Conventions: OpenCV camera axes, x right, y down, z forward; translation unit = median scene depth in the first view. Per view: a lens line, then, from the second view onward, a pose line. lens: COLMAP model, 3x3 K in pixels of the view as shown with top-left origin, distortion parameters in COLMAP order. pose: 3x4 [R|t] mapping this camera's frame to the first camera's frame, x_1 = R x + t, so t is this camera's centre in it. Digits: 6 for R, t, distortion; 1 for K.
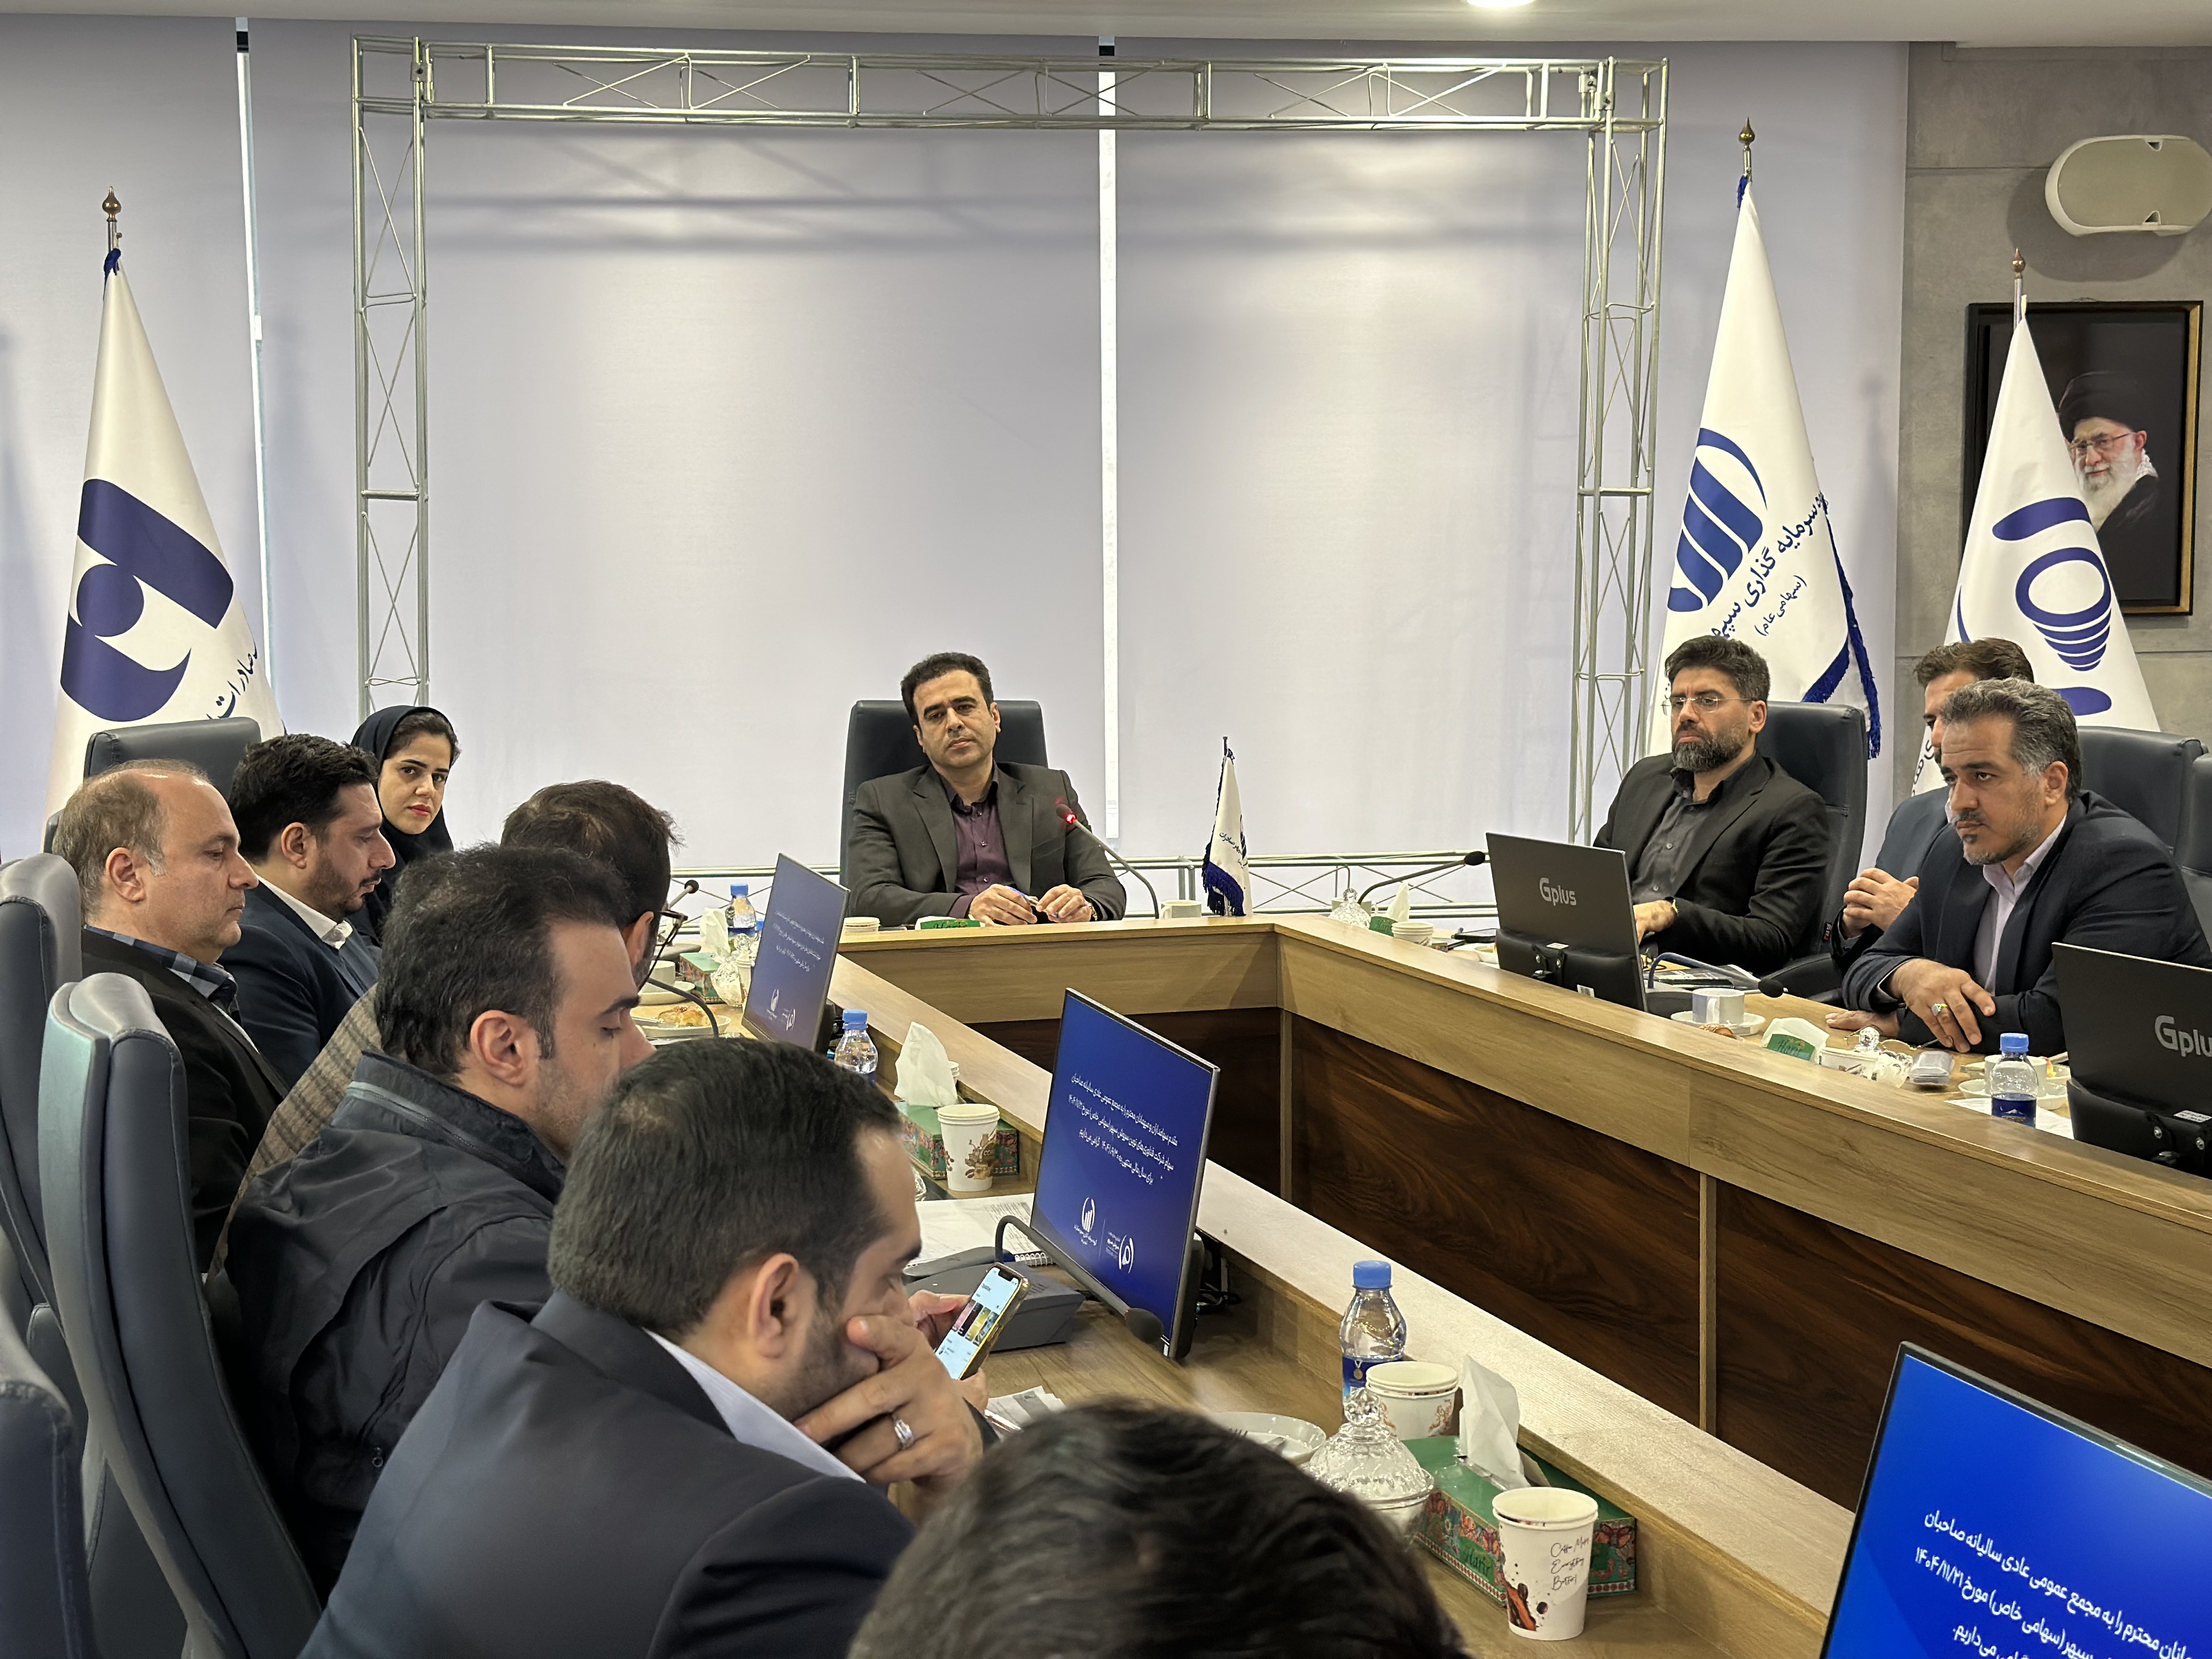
lens RADIAL K [[3578.8, 0, 1103.5], [0, 3578.8, 812.5], [0, 0, 1]] dist [0.226267, 0.000000]
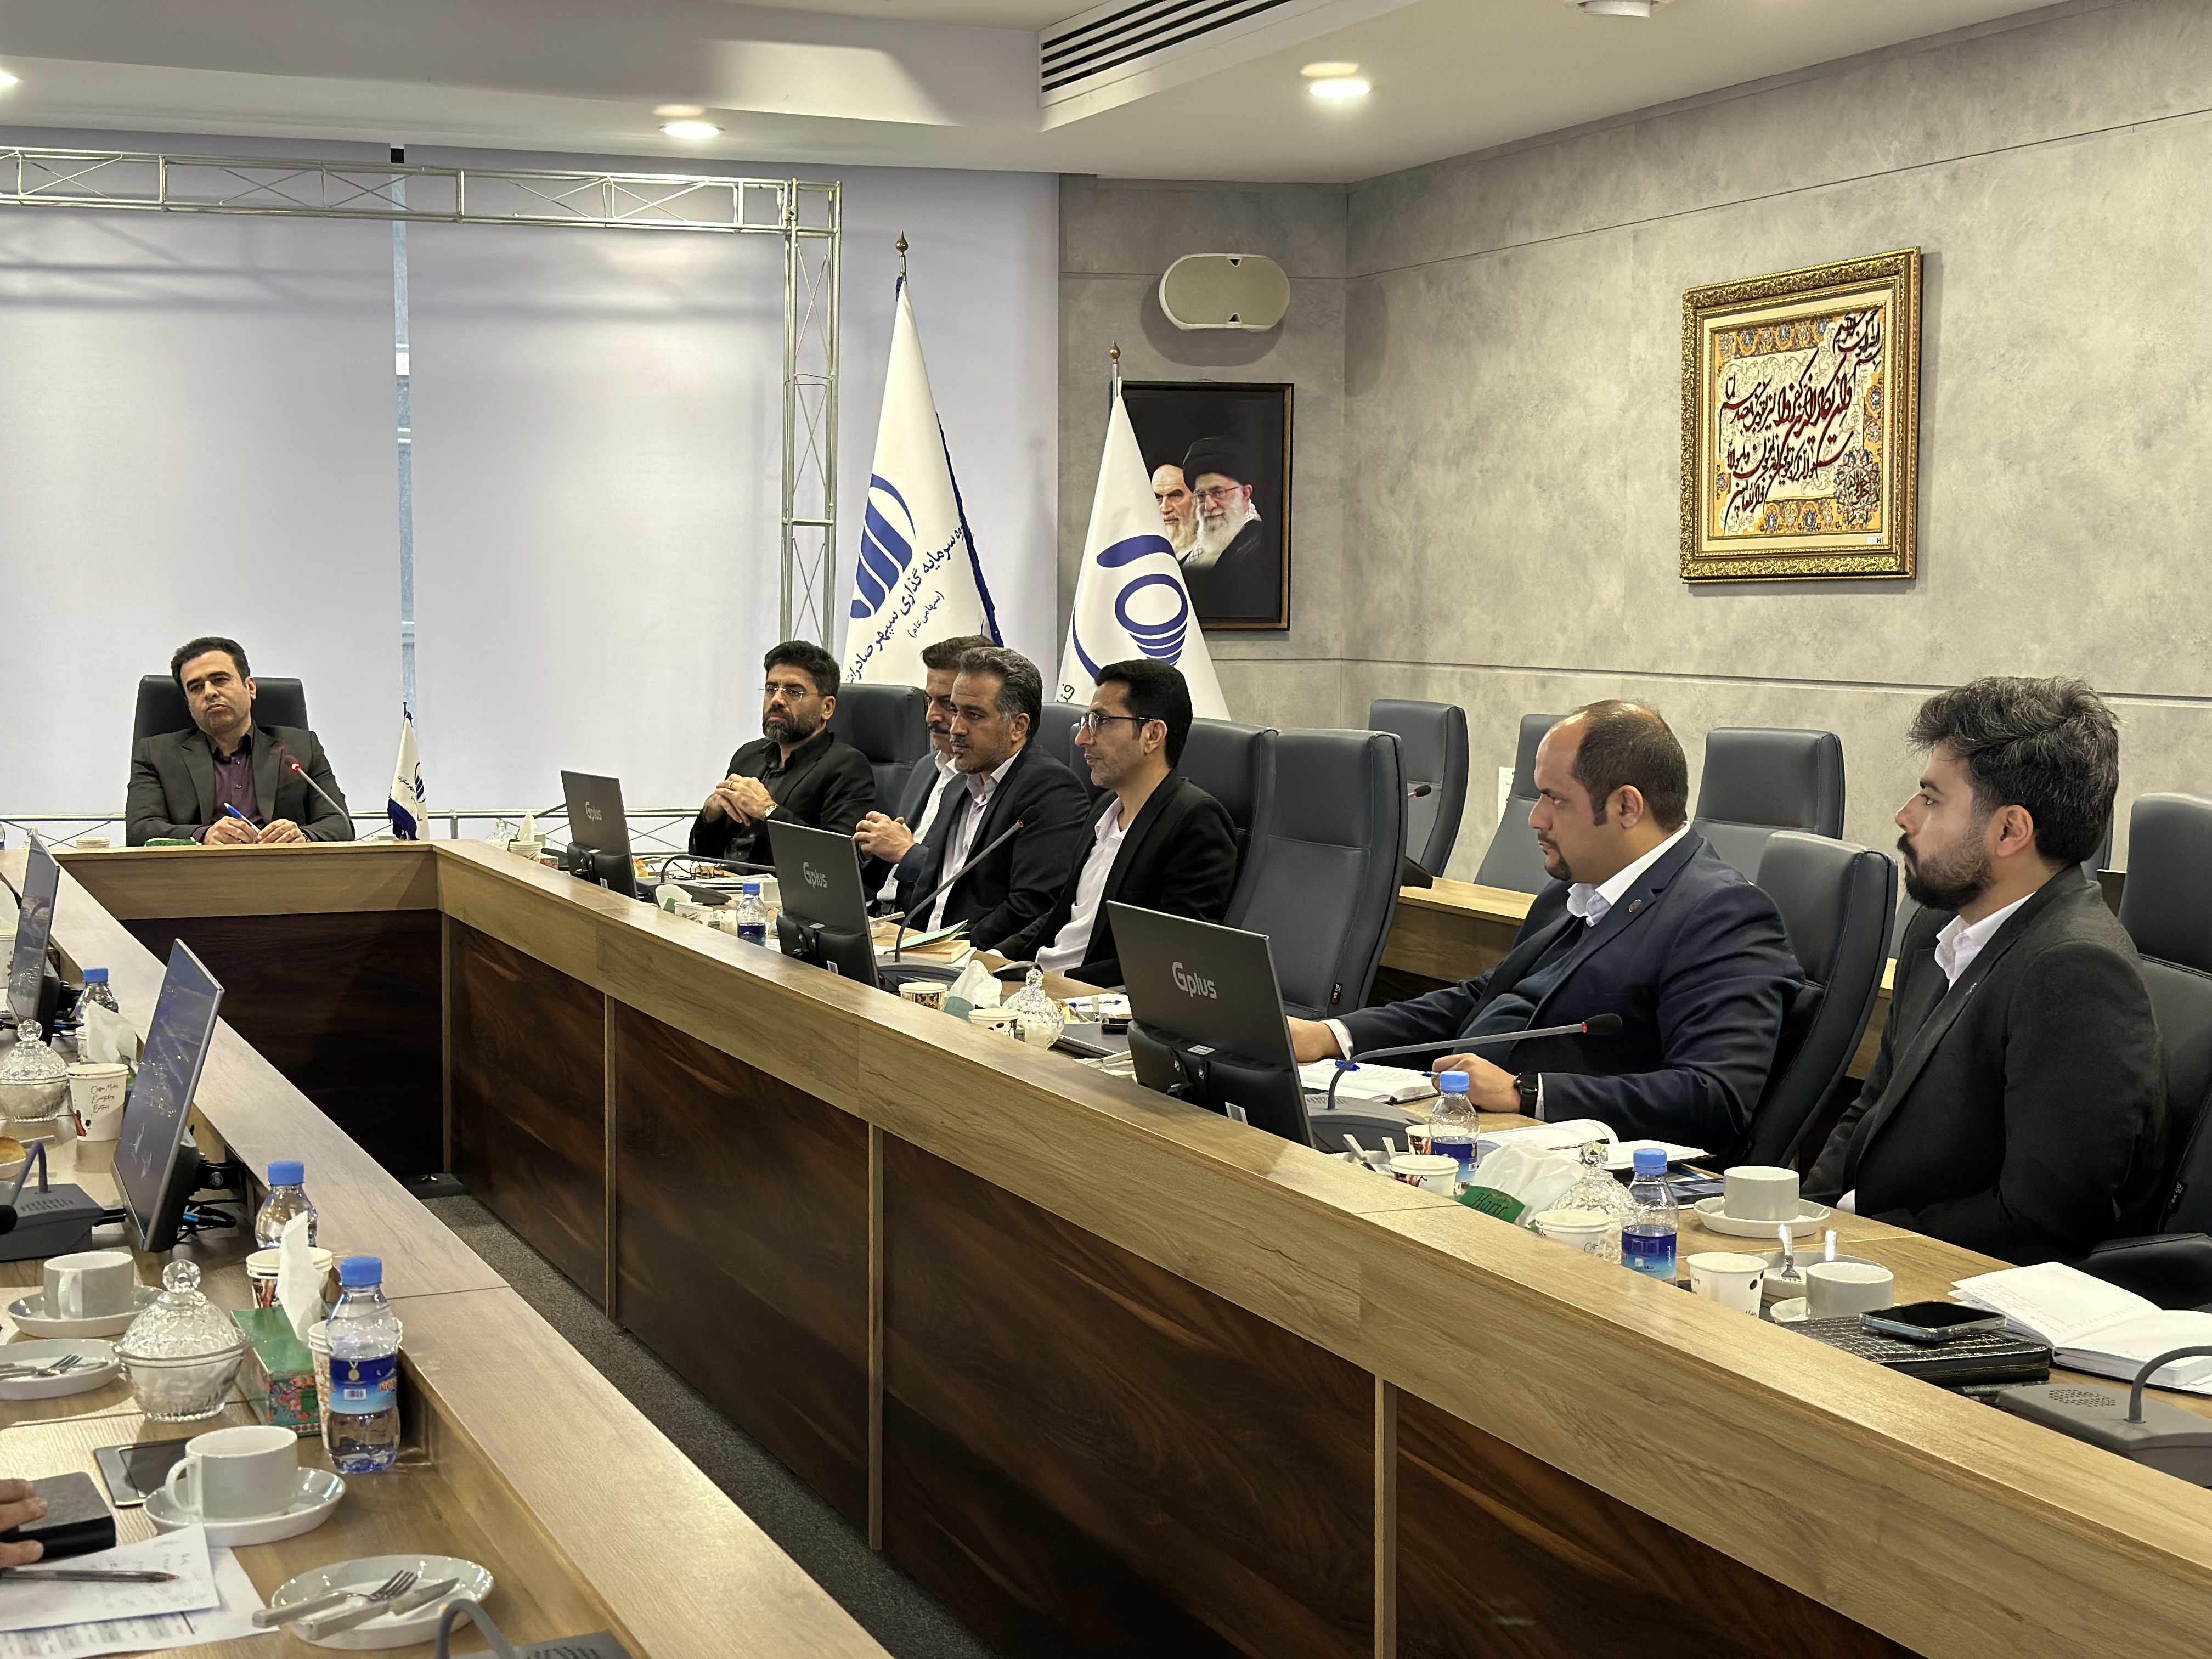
lens RADIAL K [[3578.8, 0, 1108.4], [0, 3578.8, 847.6], [0, 0, 1]] dist [0.226267, 0.000000]
pose [[0.996625, 0.006141, 0.081853, 0.146146], [-0.006168, 0.999981, 0.000073, 0.023962], [-0.081851, -0.000577, 0.996644, -0.261490]]
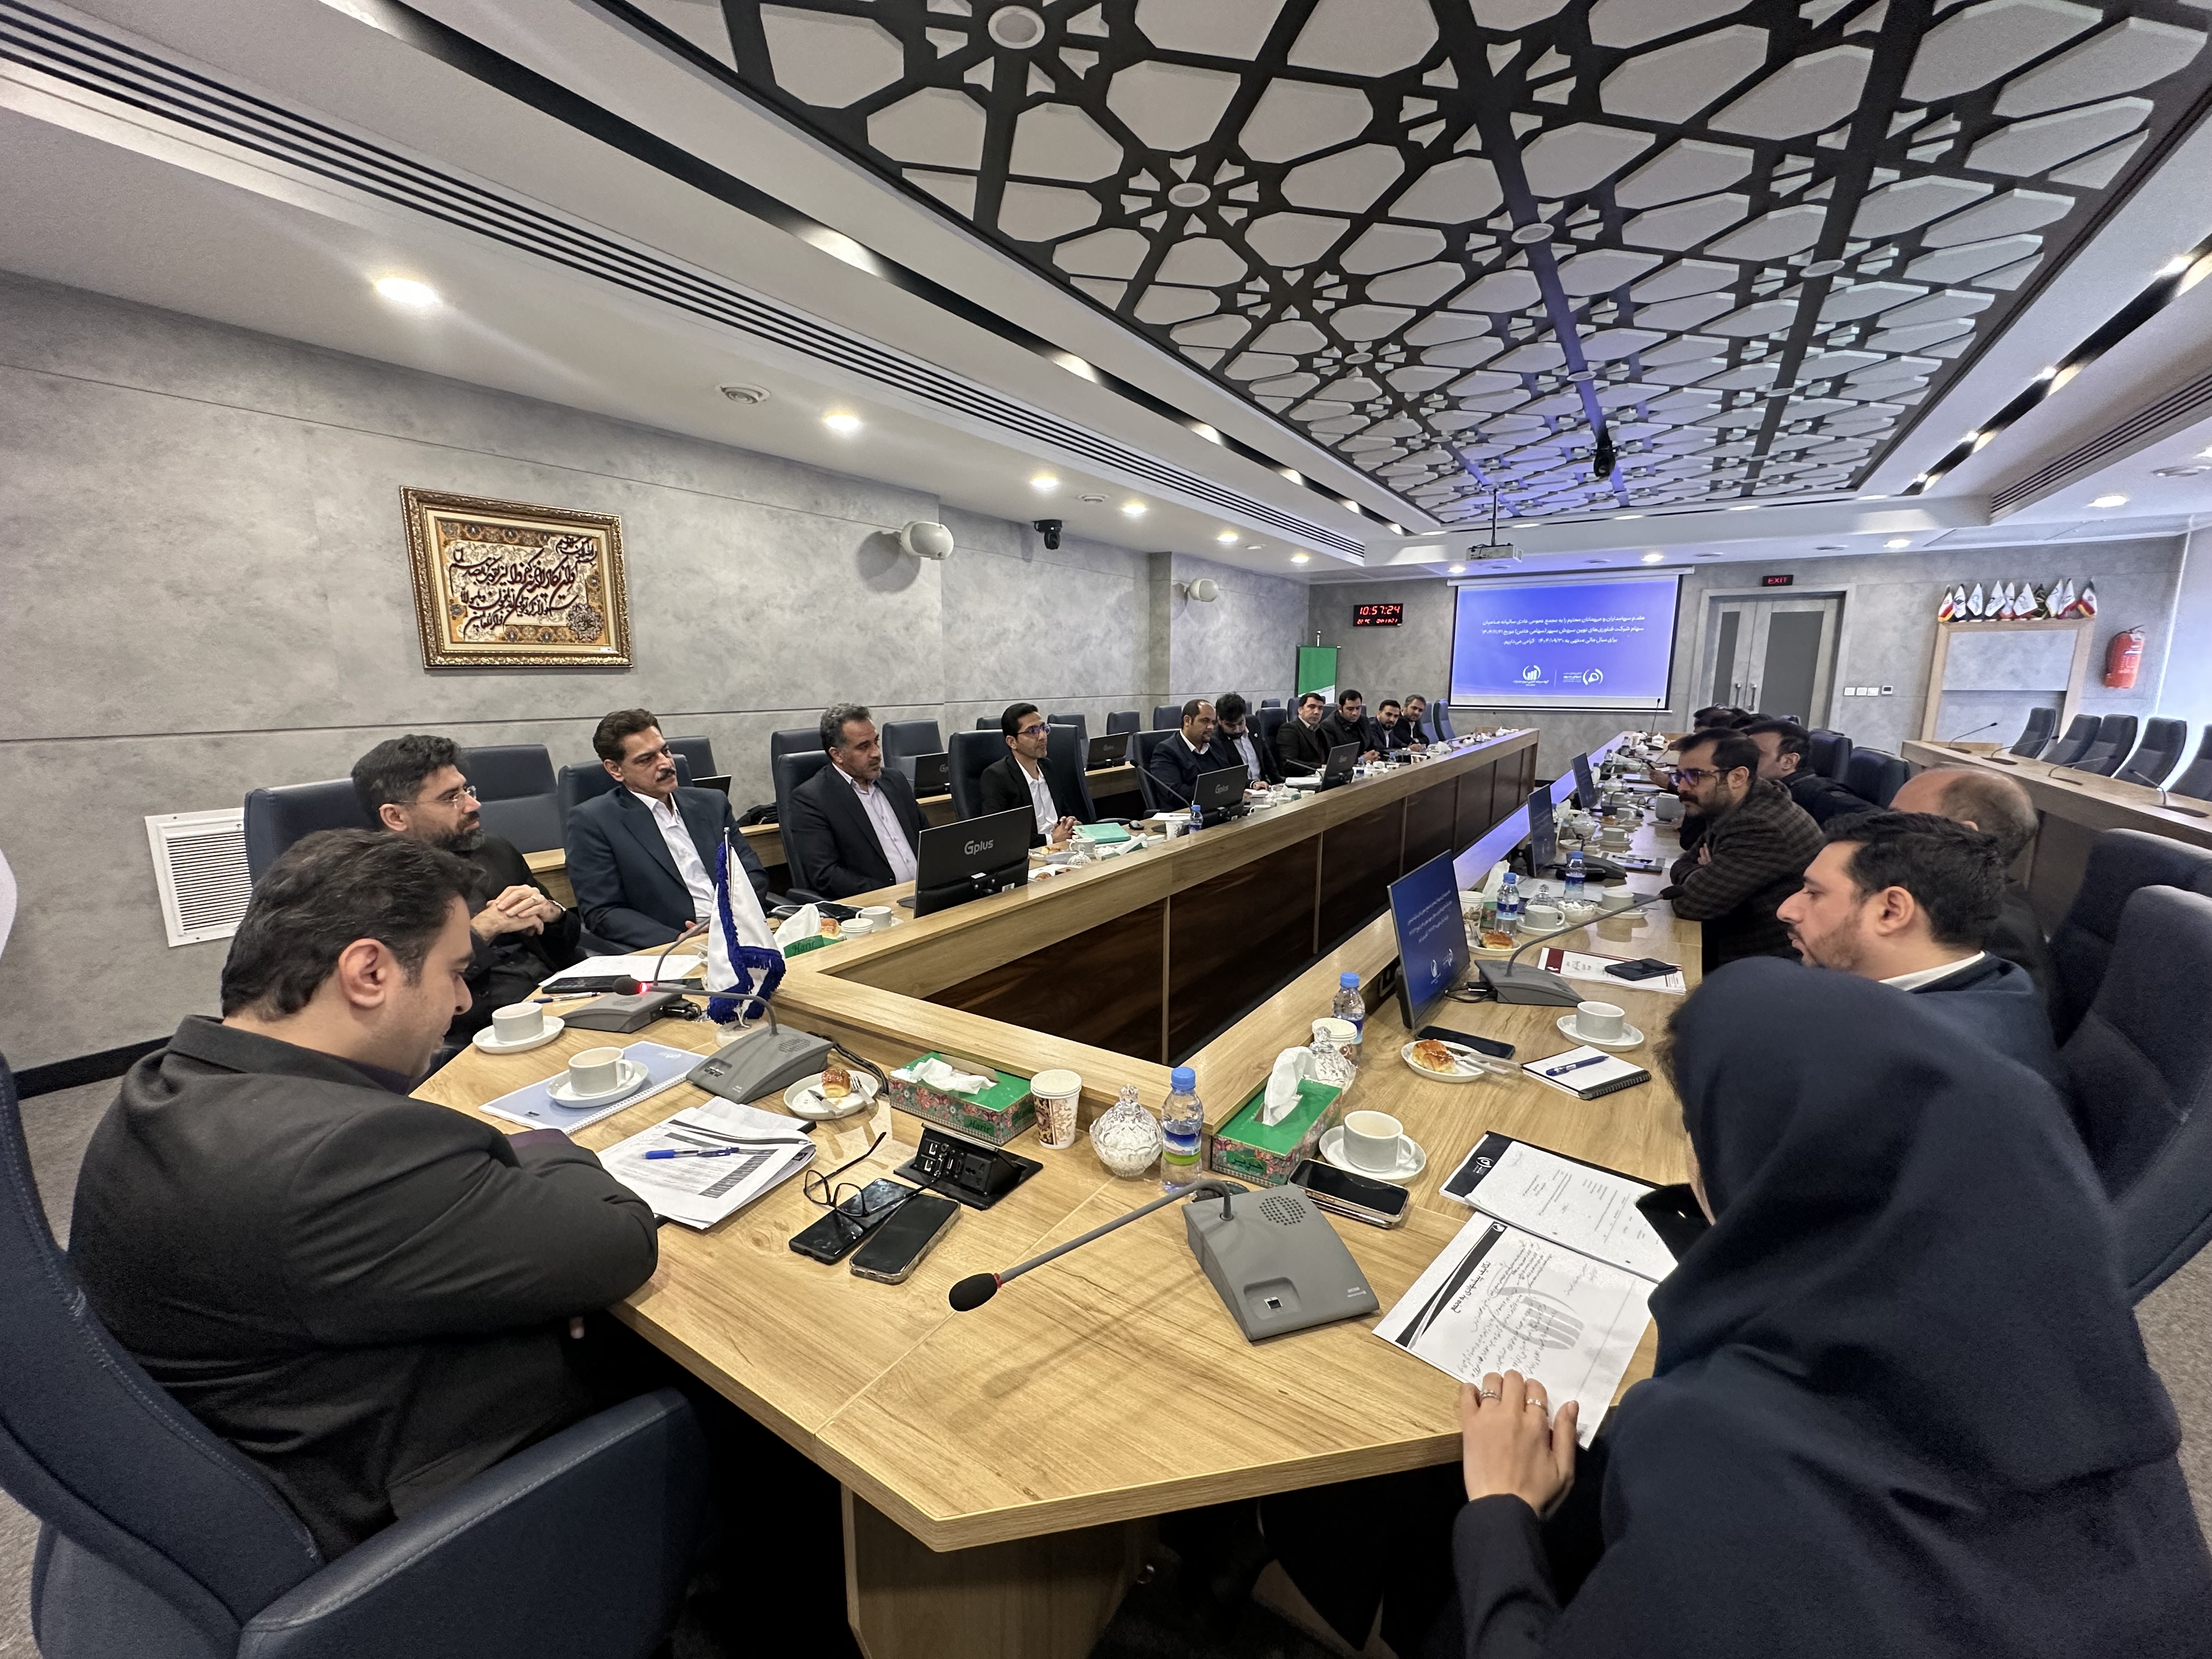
lens RADIAL K [[888.2, 0, 1110.9], [0, 888.2, 826.7], [0, 0, 1]] dist [0.000290, 0.000151]
pose [[-0.658097, -0.123544, 0.742729, -0.197602], [0.056931, 0.975458, 0.212700, -0.064080], [-0.750778, 0.182261, -0.634912, 0.979216]]
